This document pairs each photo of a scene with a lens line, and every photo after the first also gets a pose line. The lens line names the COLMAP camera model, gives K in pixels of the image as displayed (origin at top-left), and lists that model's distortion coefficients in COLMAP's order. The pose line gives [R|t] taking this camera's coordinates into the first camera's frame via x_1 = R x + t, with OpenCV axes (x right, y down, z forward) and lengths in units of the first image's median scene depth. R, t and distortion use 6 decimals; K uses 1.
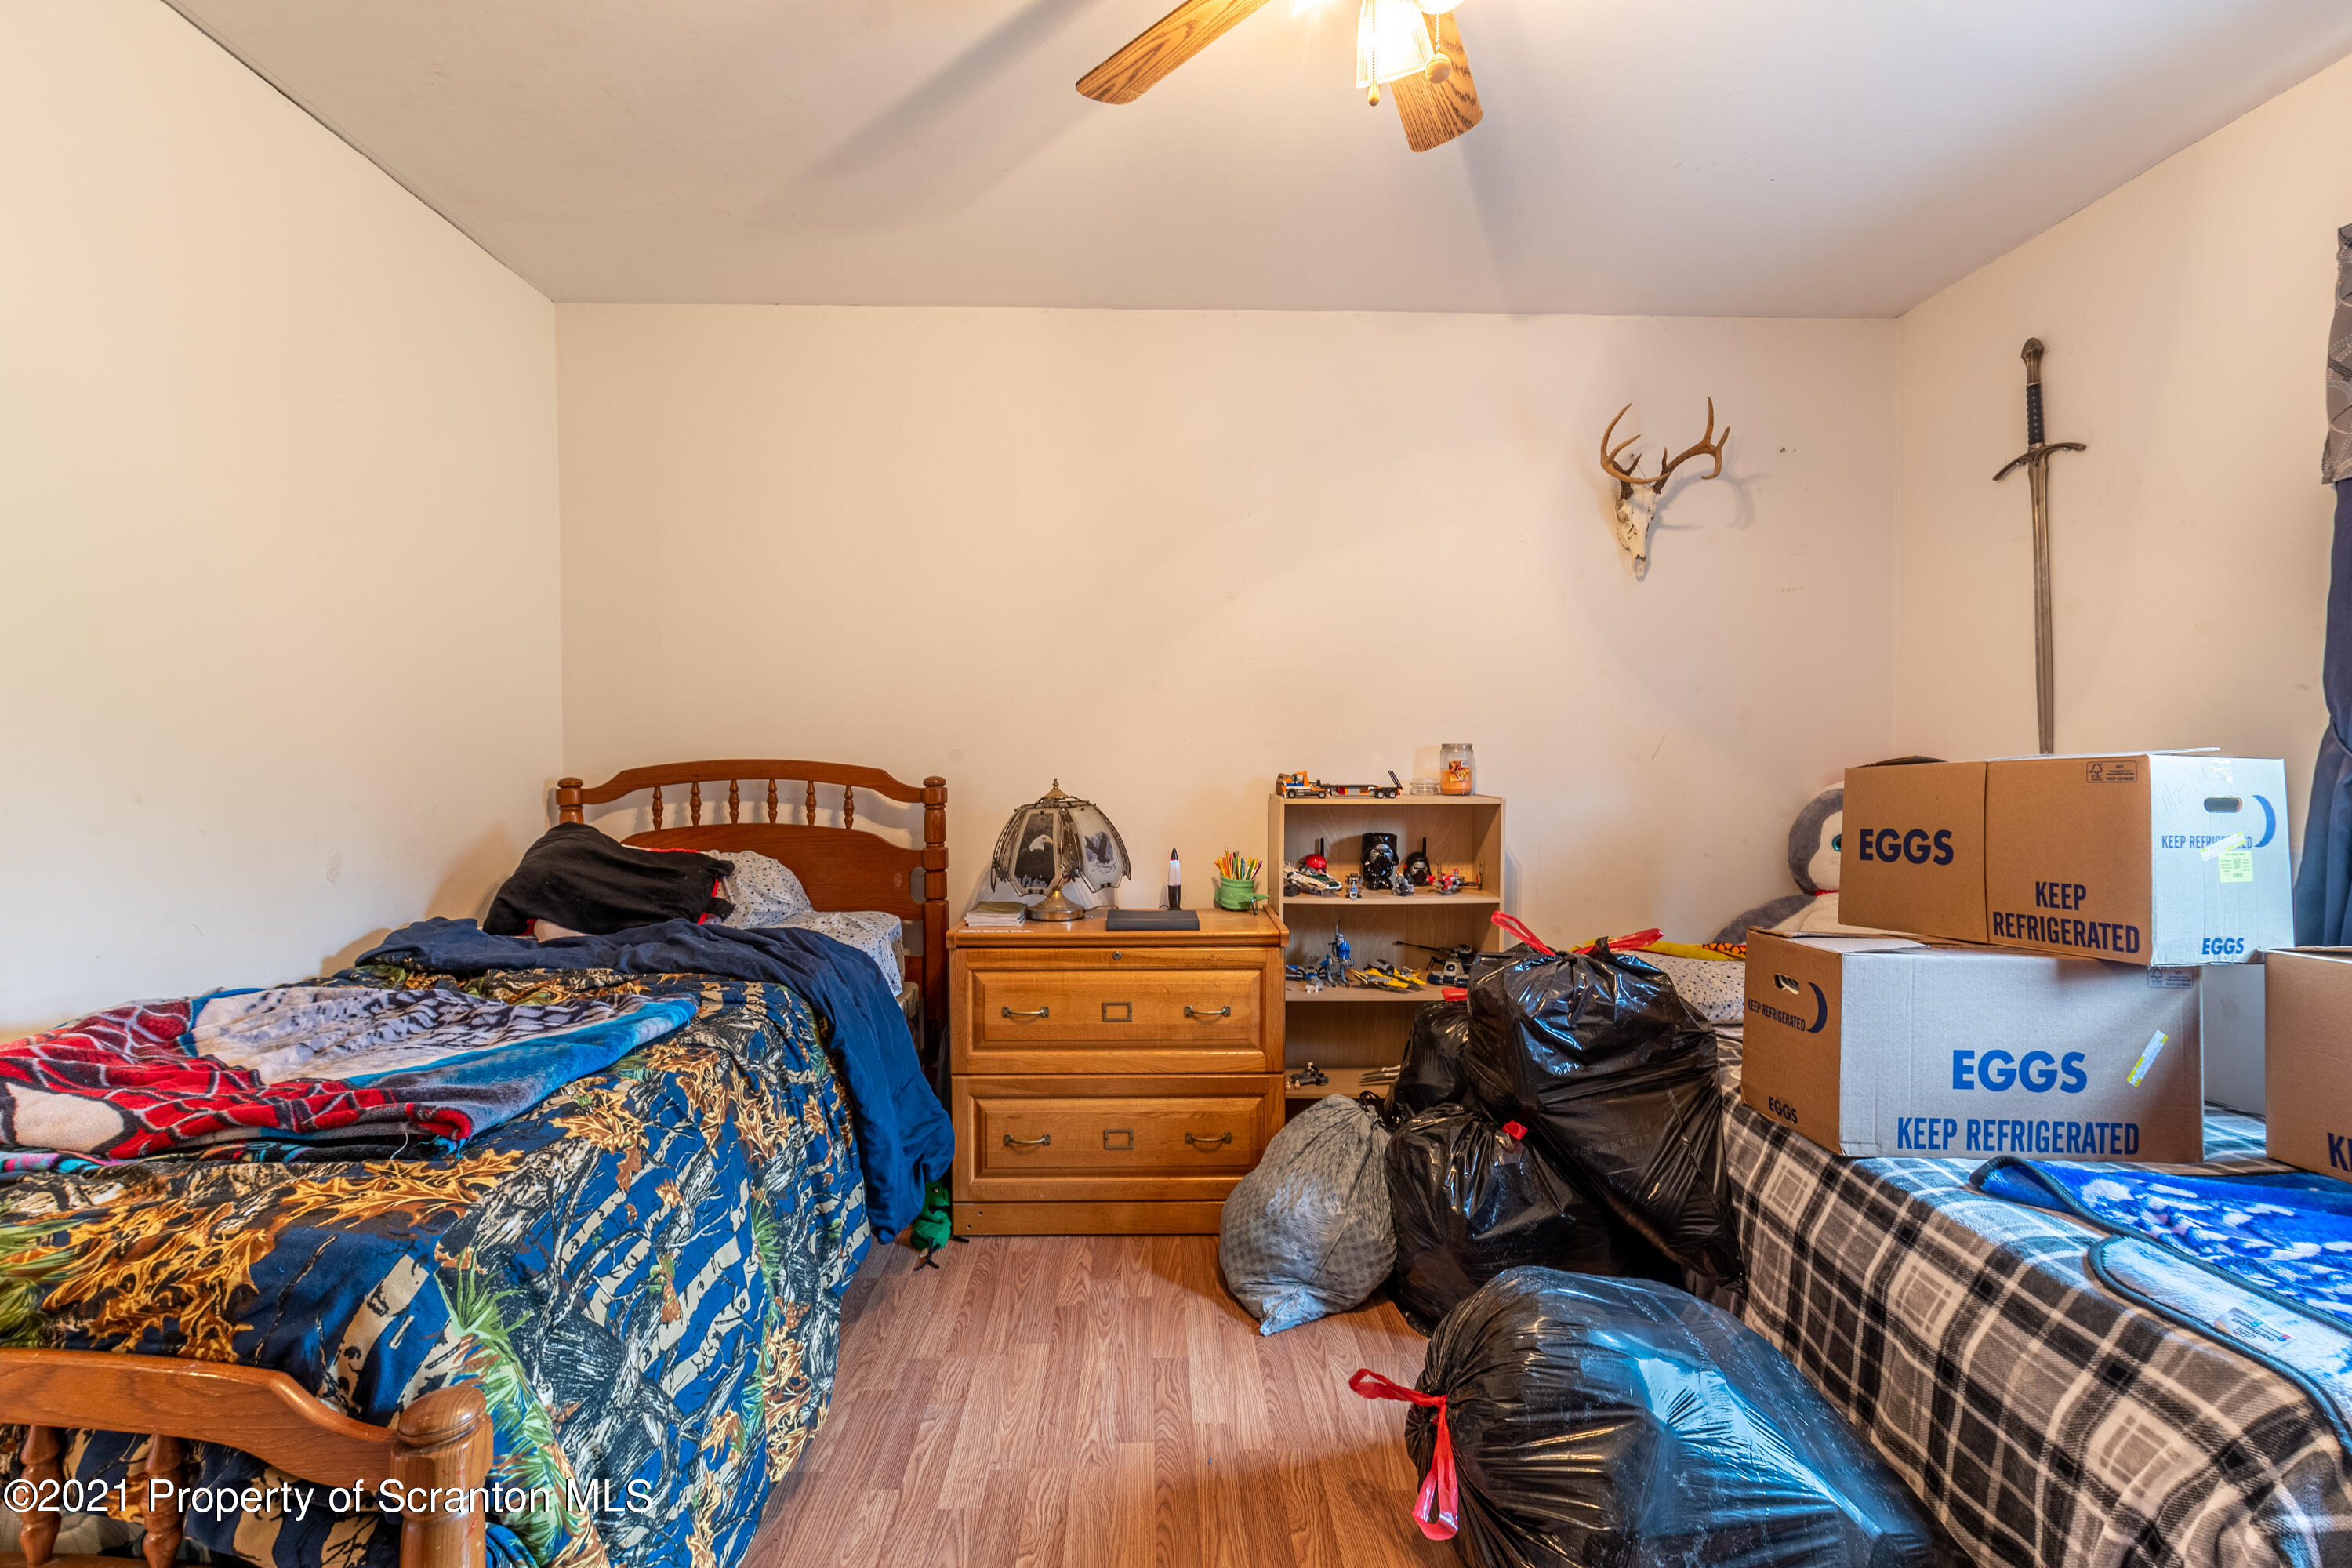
lens RADIAL K [[1049.2, 0, 1177.3], [0, 1049.2, 775.7], [0, 0, 1]] dist [0.004124, 0.000977]
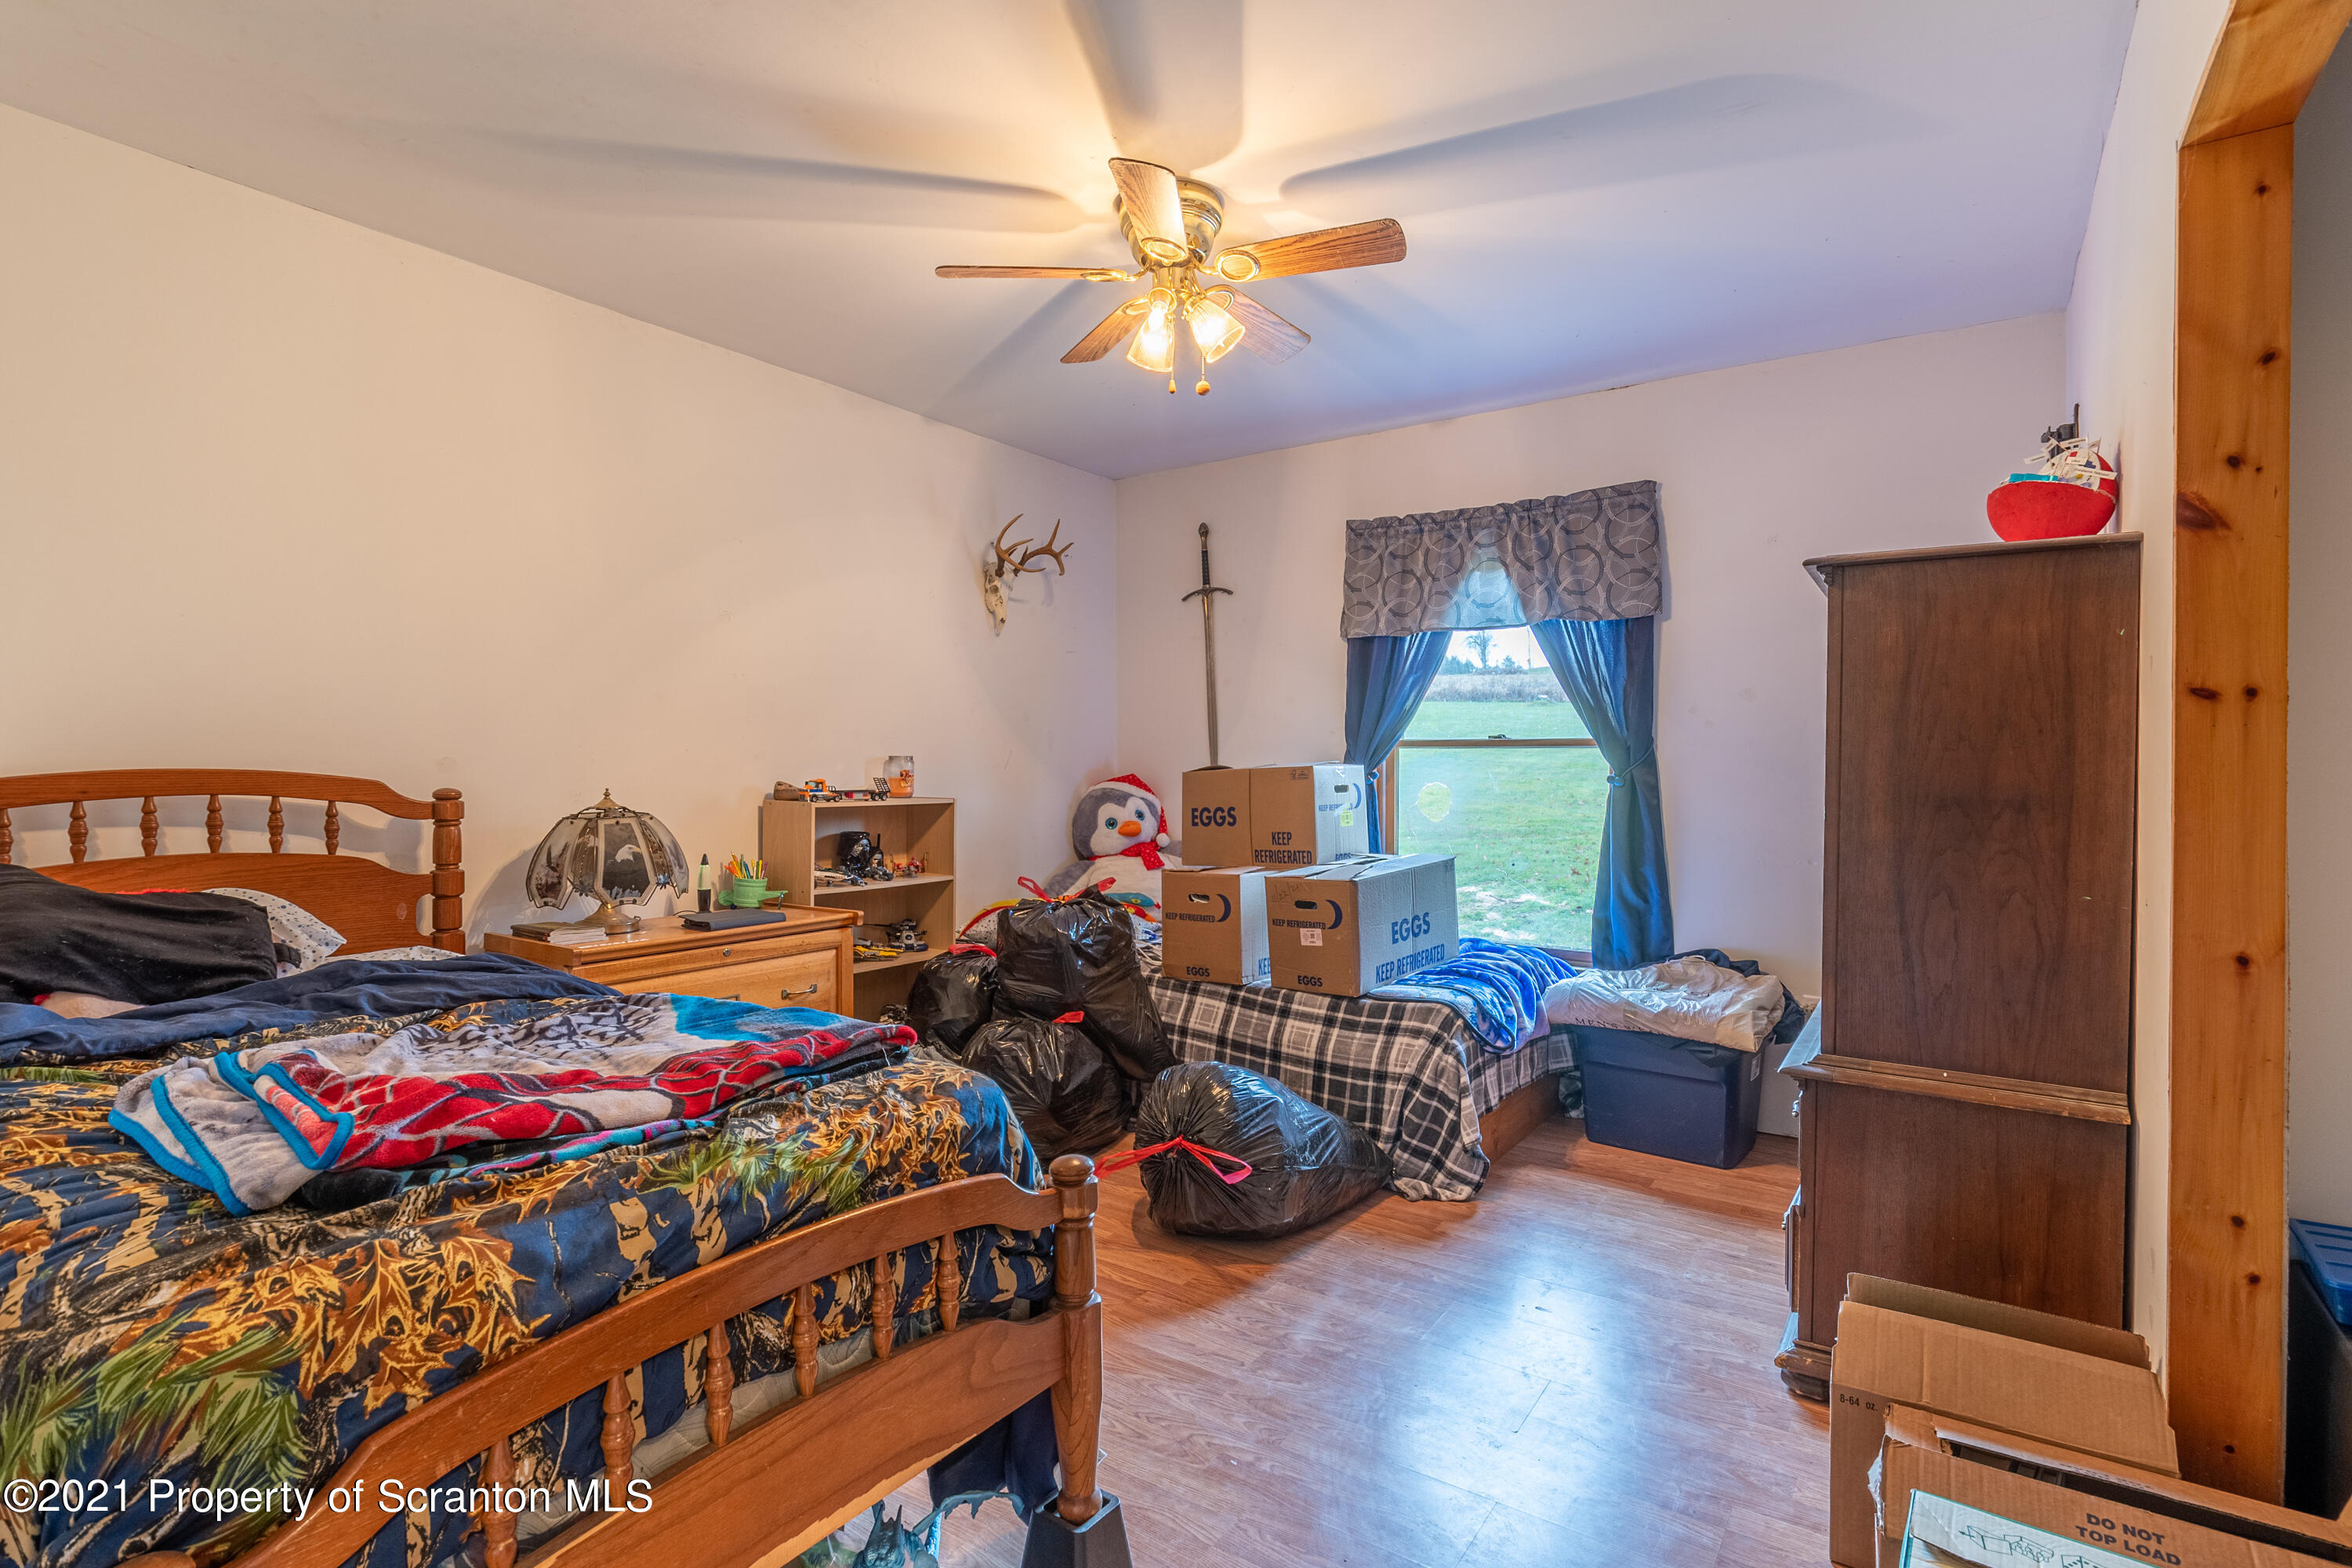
lens RADIAL K [[1135.6, 0, 1178.6], [0, 1135.6, 778.5], [0, 0, 1]] dist [0.020915, -0.000457]
pose [[0.593830, -0.007101, 0.804559, -0.717801], [0.015307, 0.999880, -0.002473, 0.005006], [-0.804445, 0.013784, 0.593868, -0.062703]]
